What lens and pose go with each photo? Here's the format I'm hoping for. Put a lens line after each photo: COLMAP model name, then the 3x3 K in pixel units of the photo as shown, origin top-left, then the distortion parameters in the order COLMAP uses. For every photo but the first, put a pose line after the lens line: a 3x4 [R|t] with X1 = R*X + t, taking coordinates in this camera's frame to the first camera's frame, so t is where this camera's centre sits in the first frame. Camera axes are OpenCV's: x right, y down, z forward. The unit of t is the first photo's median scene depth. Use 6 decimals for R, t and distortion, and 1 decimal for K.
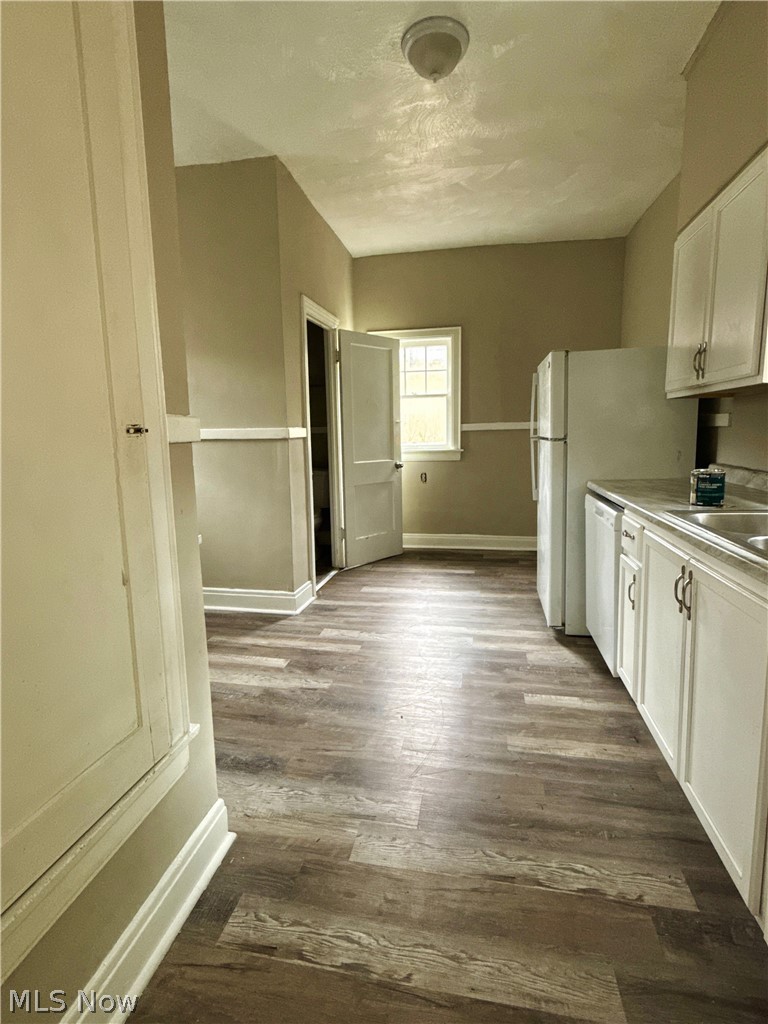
lens RADIAL K [[513.9, 0, 387.0], [0, 513.9, 506.4], [0, 0, 1]] dist [-0.001538, 0.000098]
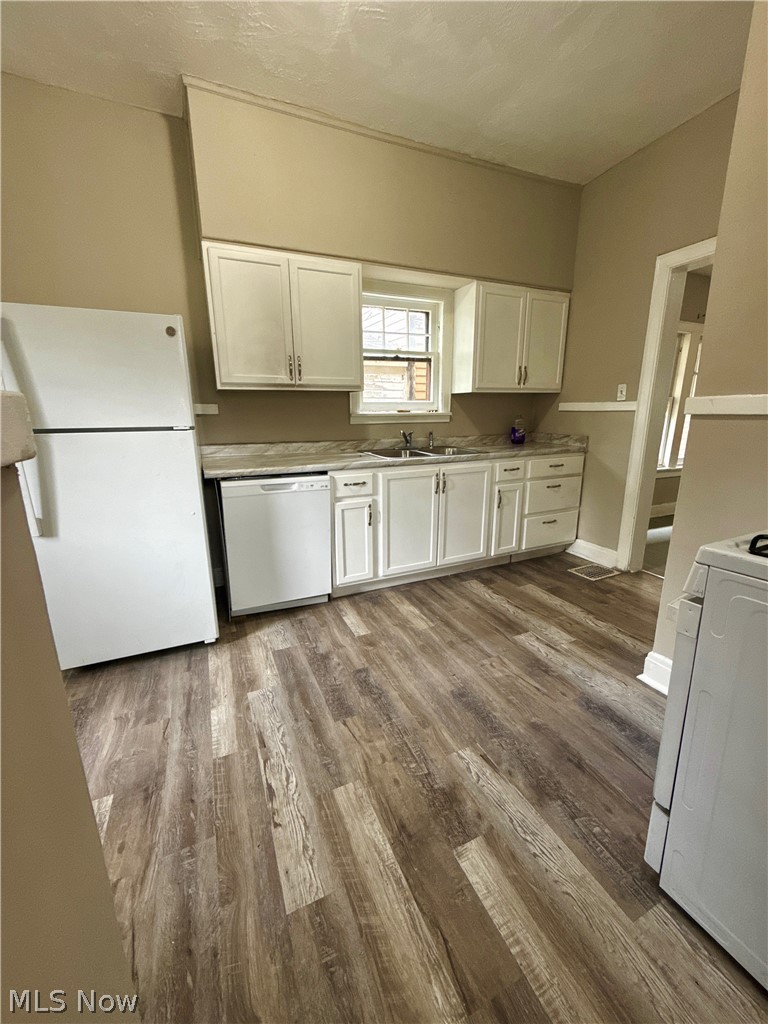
lens RADIAL K [[410.5, 0, 385.8], [0, 410.5, 511.7], [0, 0, 1]] dist [-0.000936, -0.000095]
pose [[-0.574189, -0.171707, 0.800515, -0.515492], [0.139143, 0.943070, 0.302088, -0.200361], [-0.806812, 0.284842, -0.517609, 1.425830]]
